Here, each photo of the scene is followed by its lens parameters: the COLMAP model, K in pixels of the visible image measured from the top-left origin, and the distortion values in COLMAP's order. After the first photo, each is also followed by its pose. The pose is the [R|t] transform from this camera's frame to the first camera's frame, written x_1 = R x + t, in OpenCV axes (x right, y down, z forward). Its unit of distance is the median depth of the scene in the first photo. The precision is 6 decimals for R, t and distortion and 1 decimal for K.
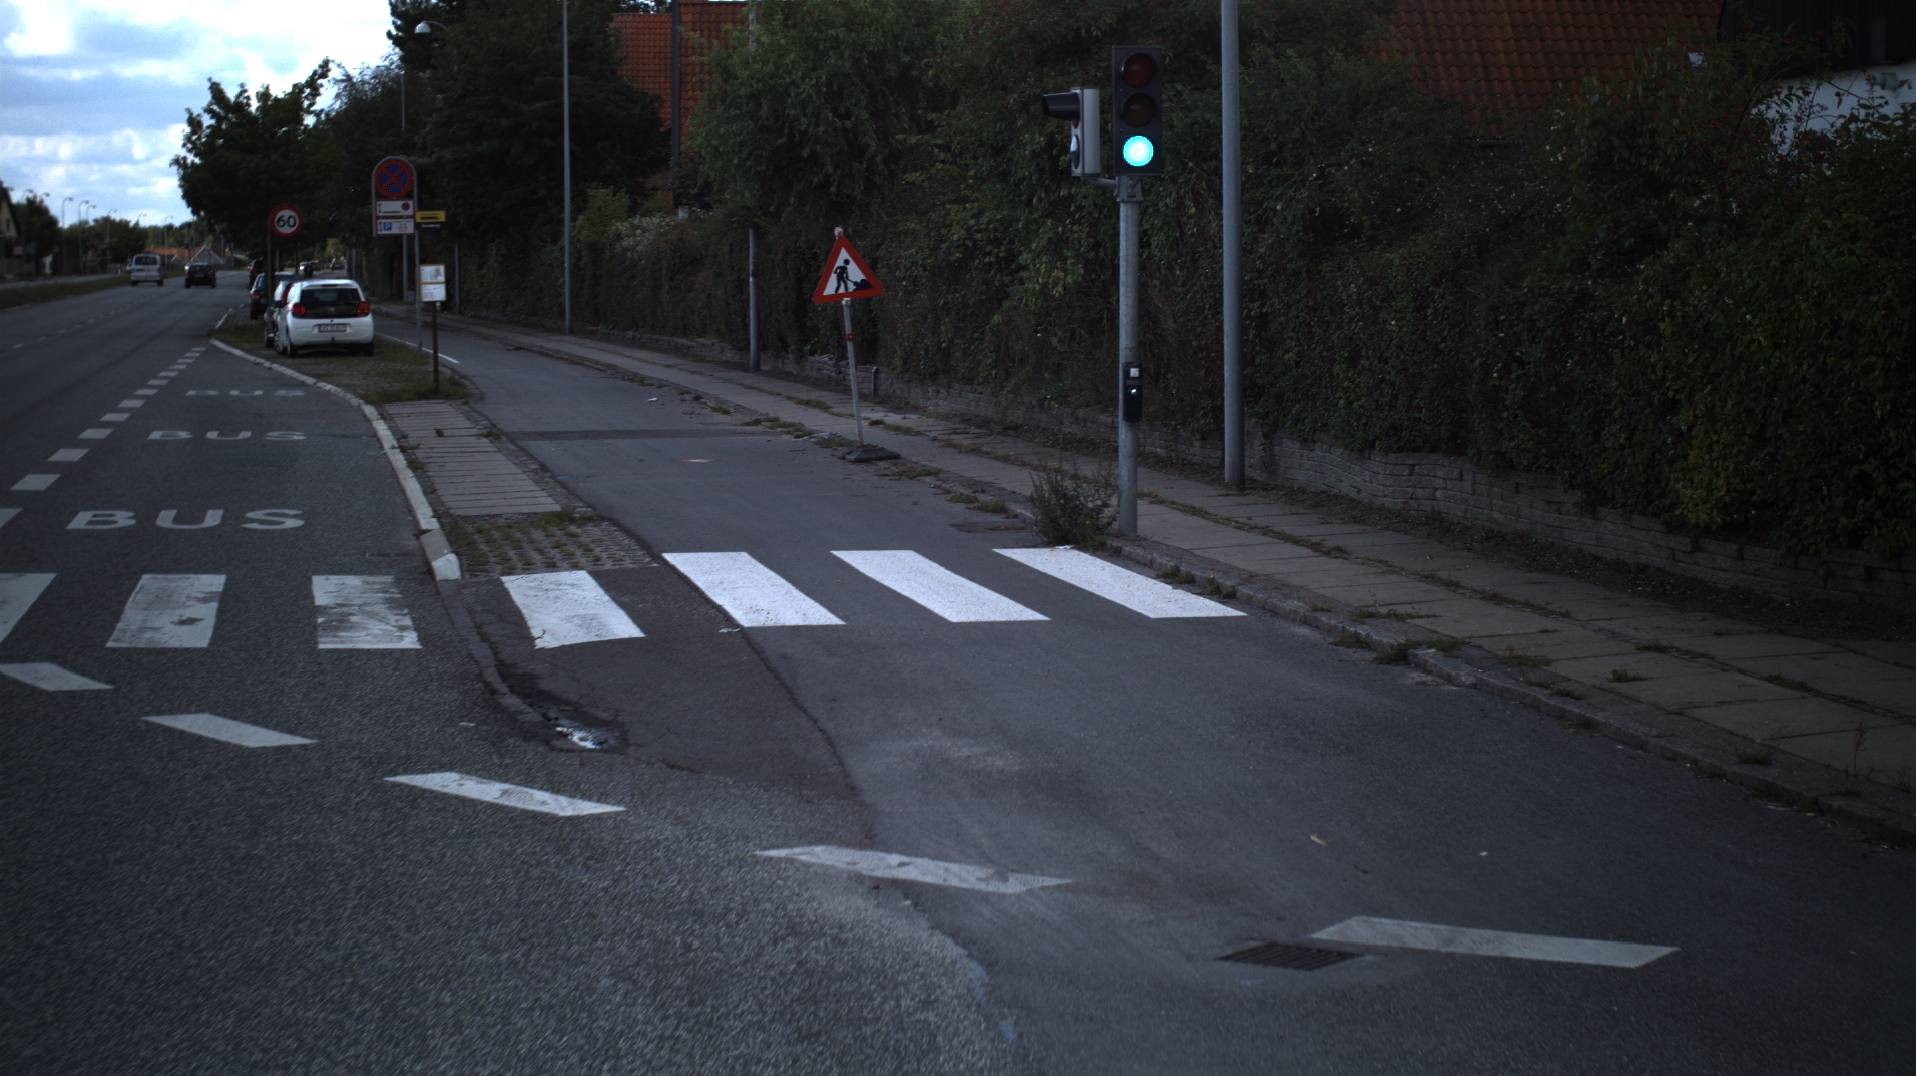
lens RADIAL K [[3336.9, 0, 961.6], [0, 3336.9, 535.0], [0, 0, 1]] dist [-0.264305, 0.000000]
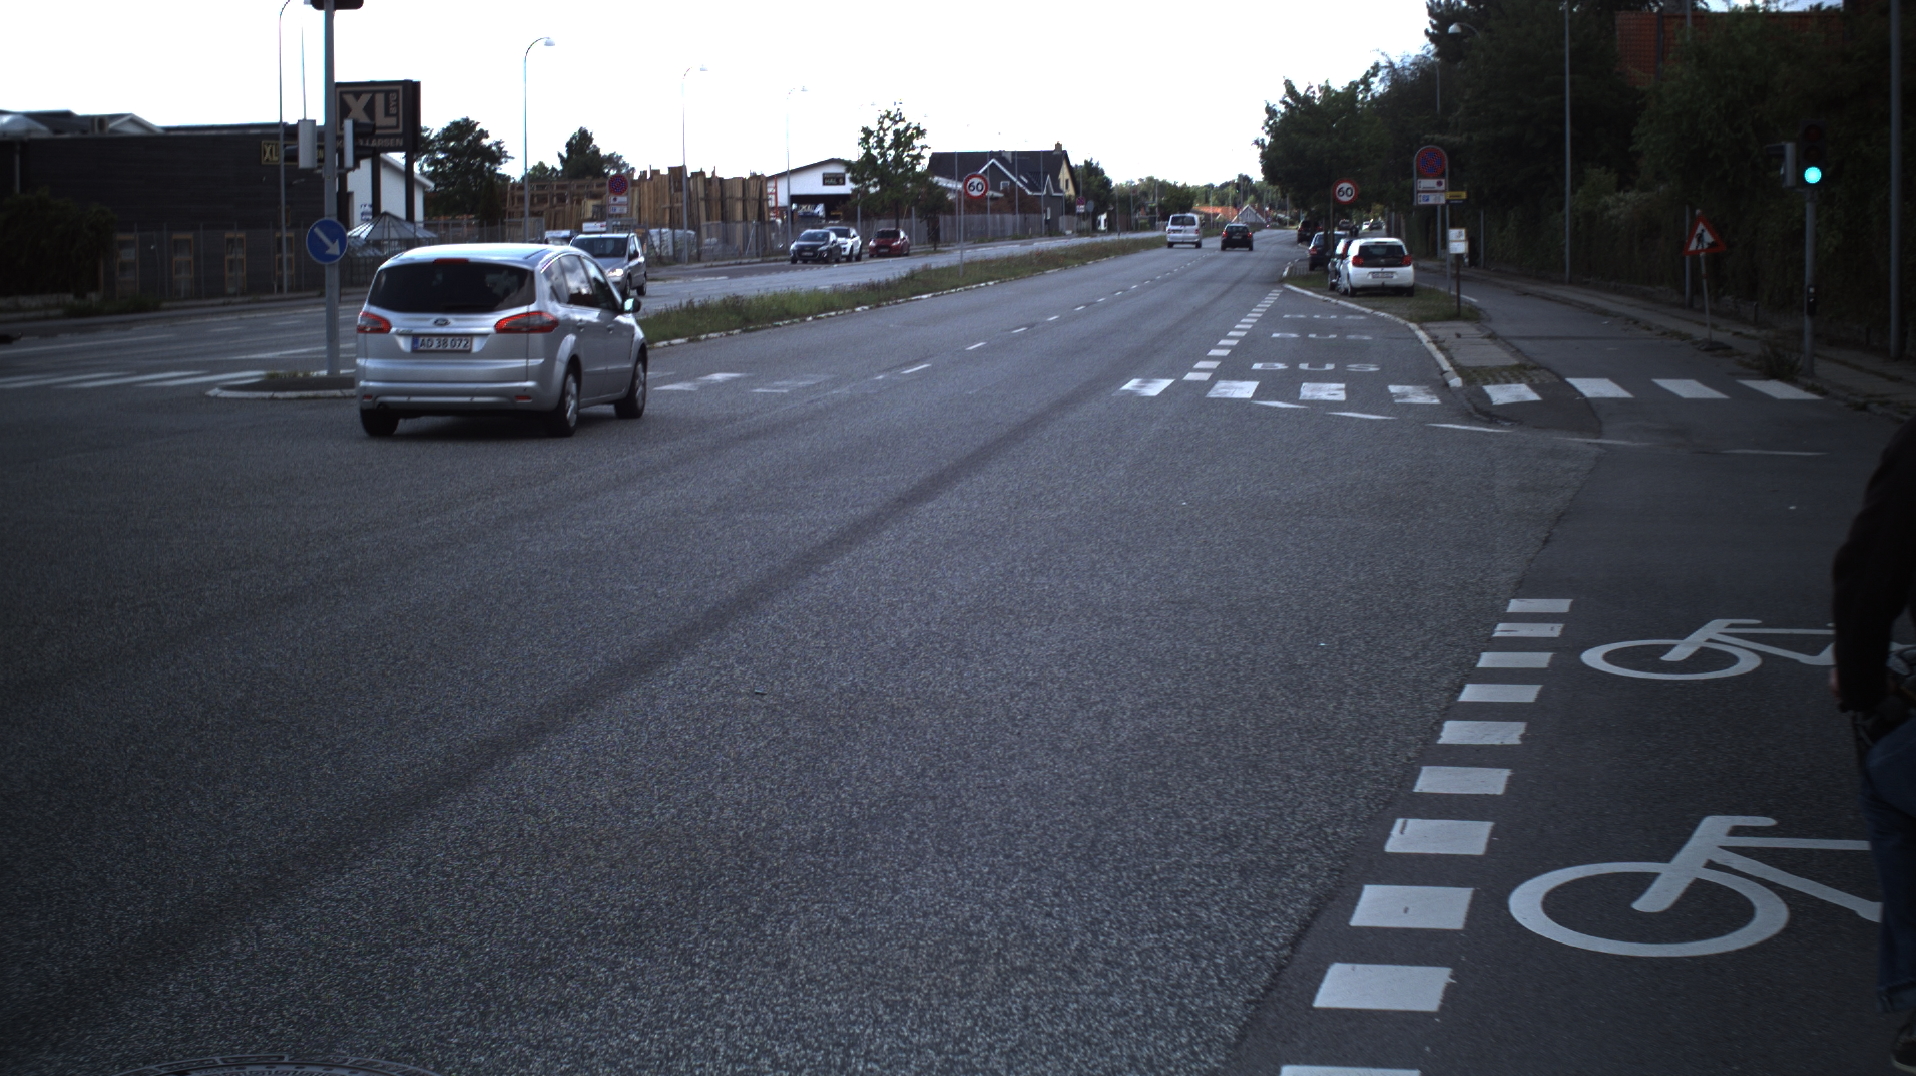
lens RADIAL K [[3336.9, 0, 954.1], [0, 3336.9, 556.8], [0, 0, 1]] dist [-0.264305, 0.000000]
pose [[0.951903, 0.028252, -0.305095, 0.117068], [-0.022672, 0.999505, 0.021816, 0.054454], [0.305560, -0.013850, 0.952072, -0.687724]]
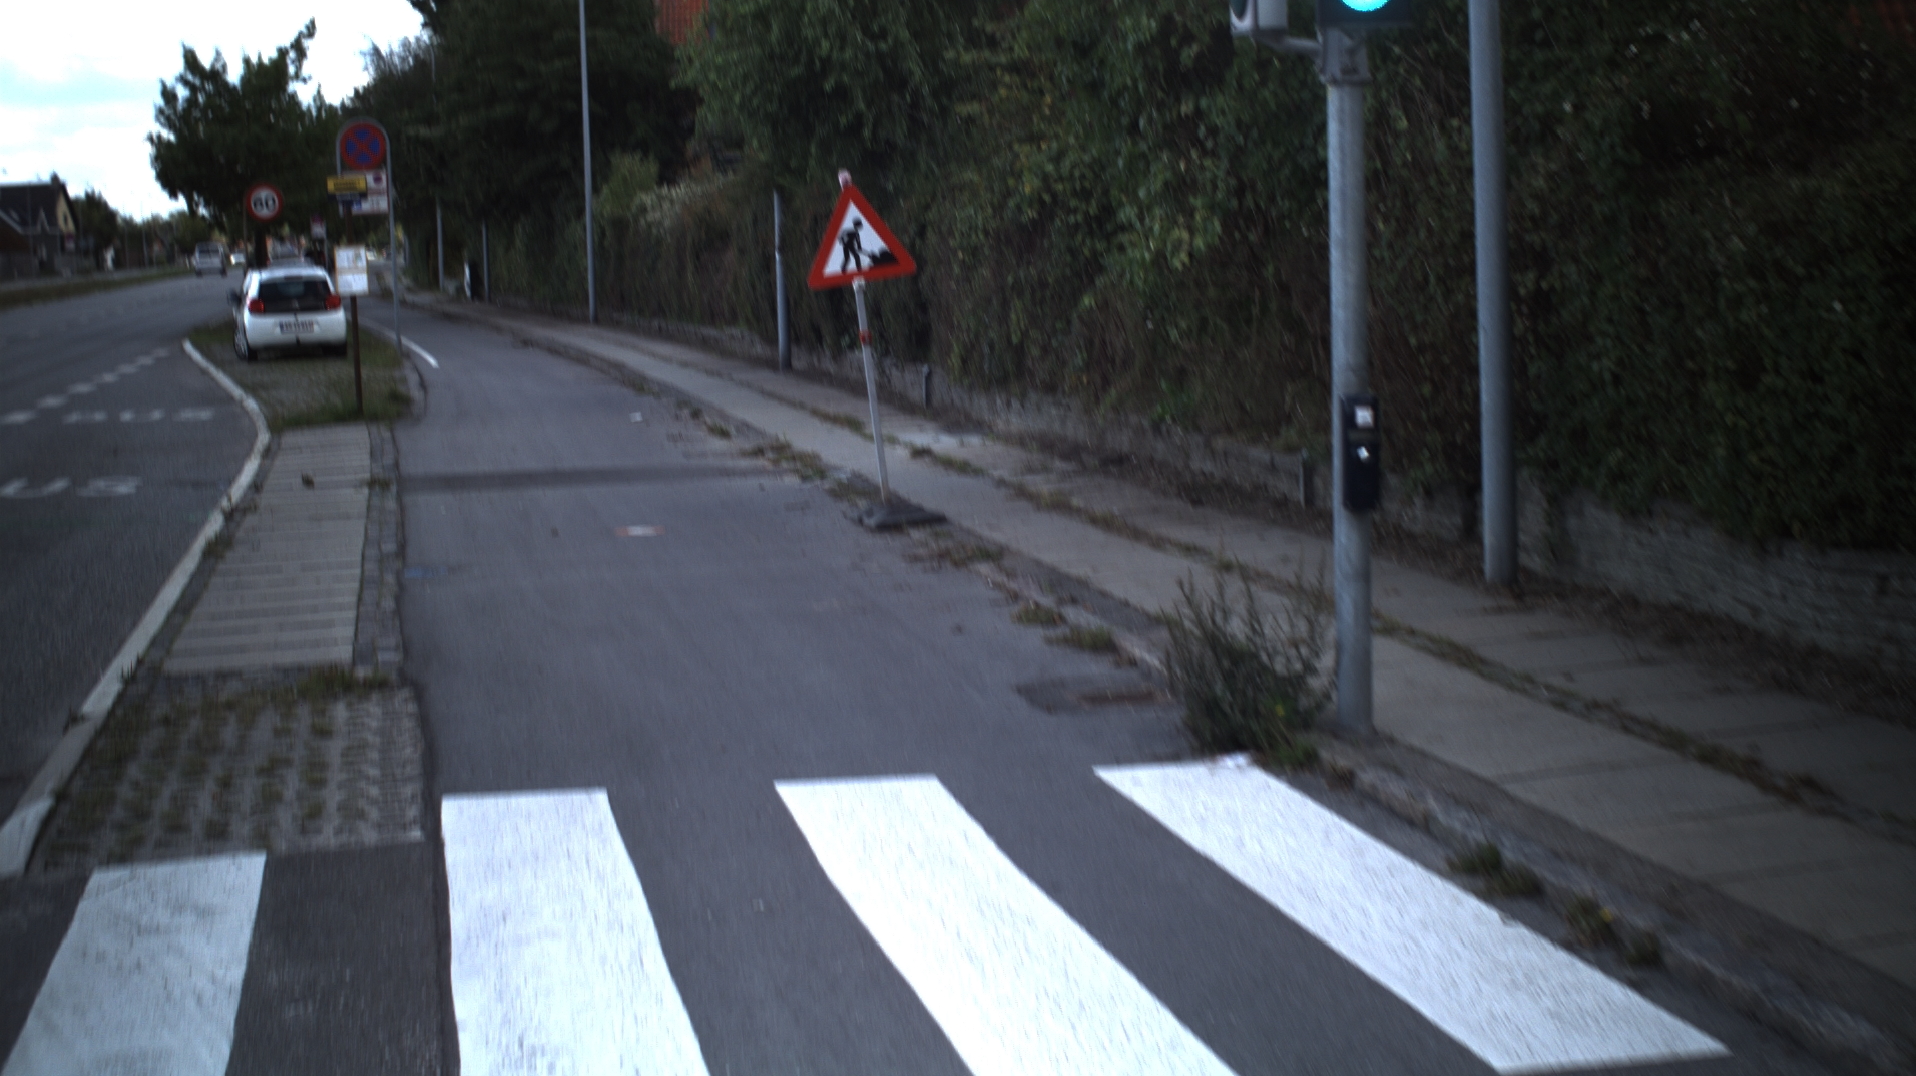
lens RADIAL K [[3336.9, 0, 953.6], [0, 3336.9, 525.3], [0, 0, 1]] dist [-0.264305, 0.000000]
pose [[0.999277, -0.022995, -0.030291, 0.002915], [0.023151, 0.999720, 0.004804, -0.026068], [0.030172, -0.005502, 0.999530, 0.355068]]
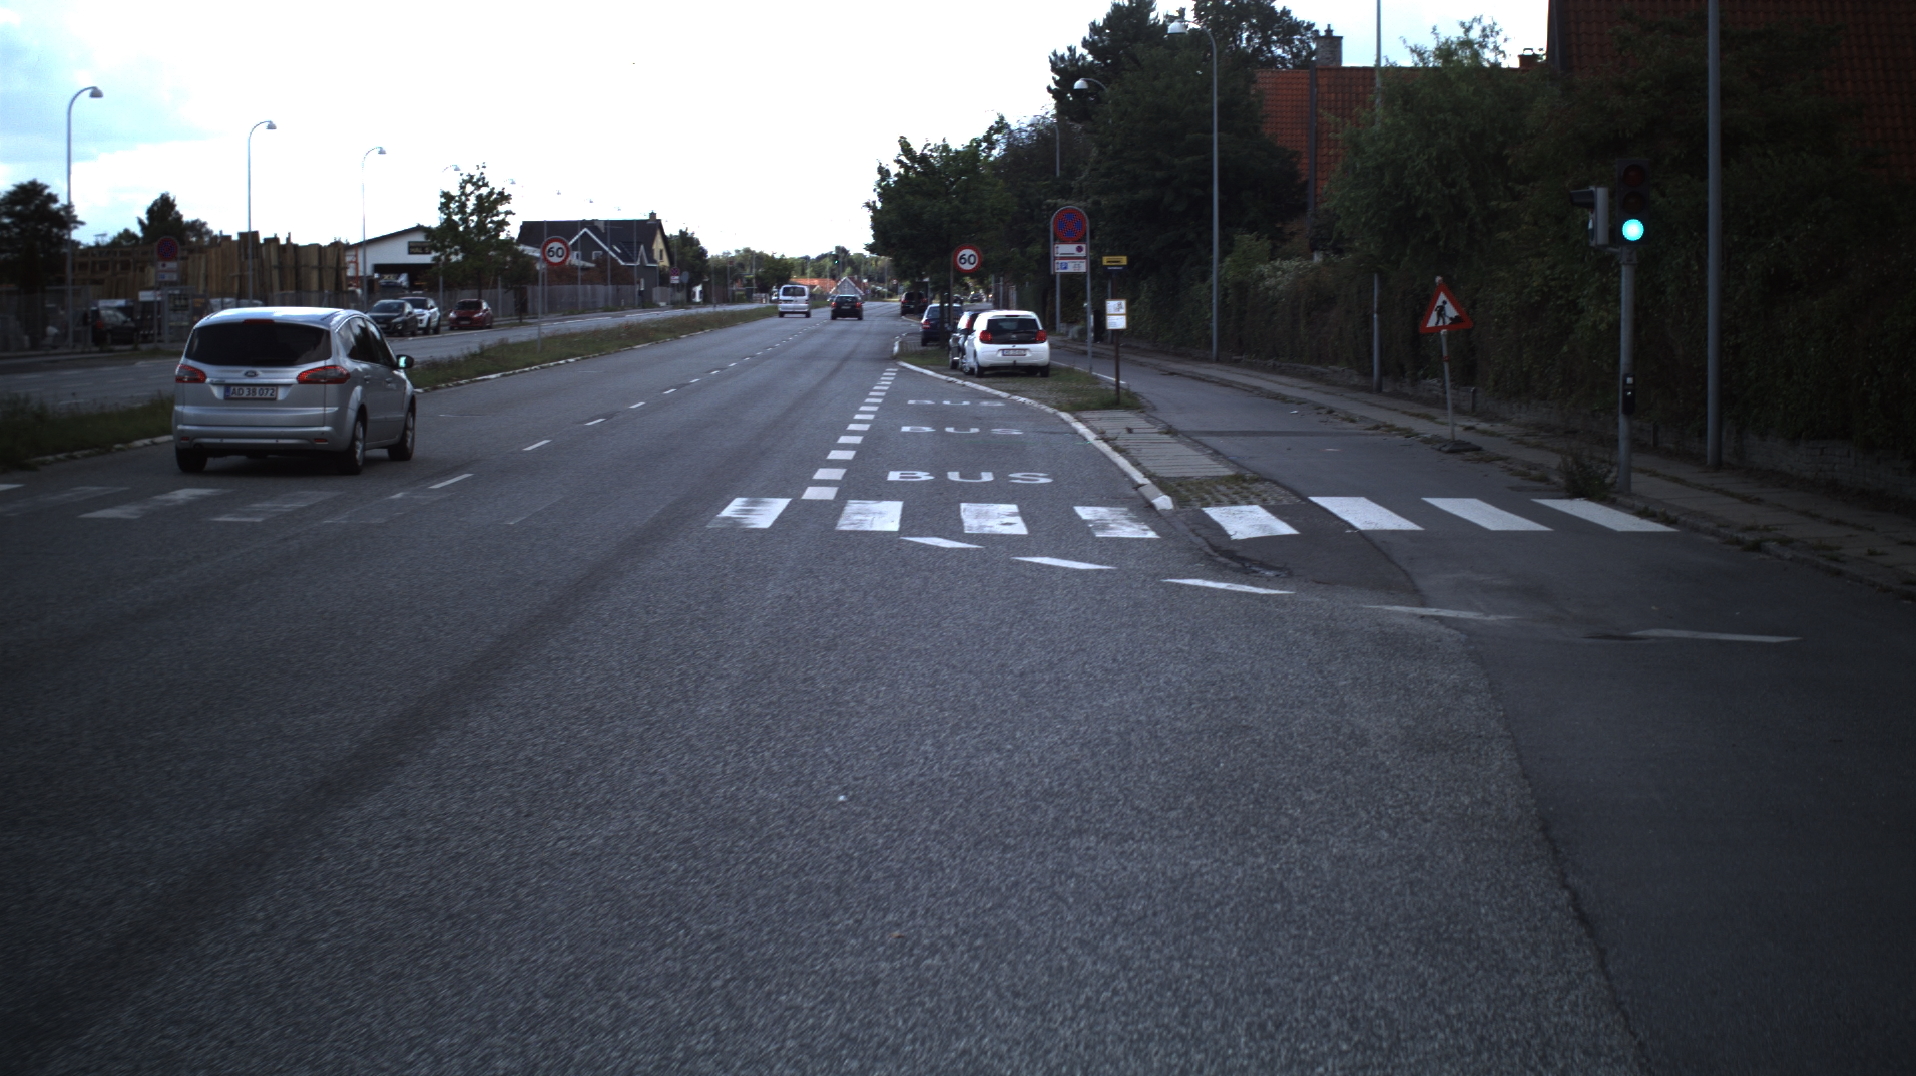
lens RADIAL K [[3336.9, 0, 964.0], [0, 3336.9, 528.0], [0, 0, 1]] dist [-0.264305, 0.000000]
pose [[0.982451, 0.019215, -0.185529, 0.025222], [-0.021669, 0.999702, -0.011205, 0.028102], [0.185258, 0.015028, 0.982575, -0.349283]]
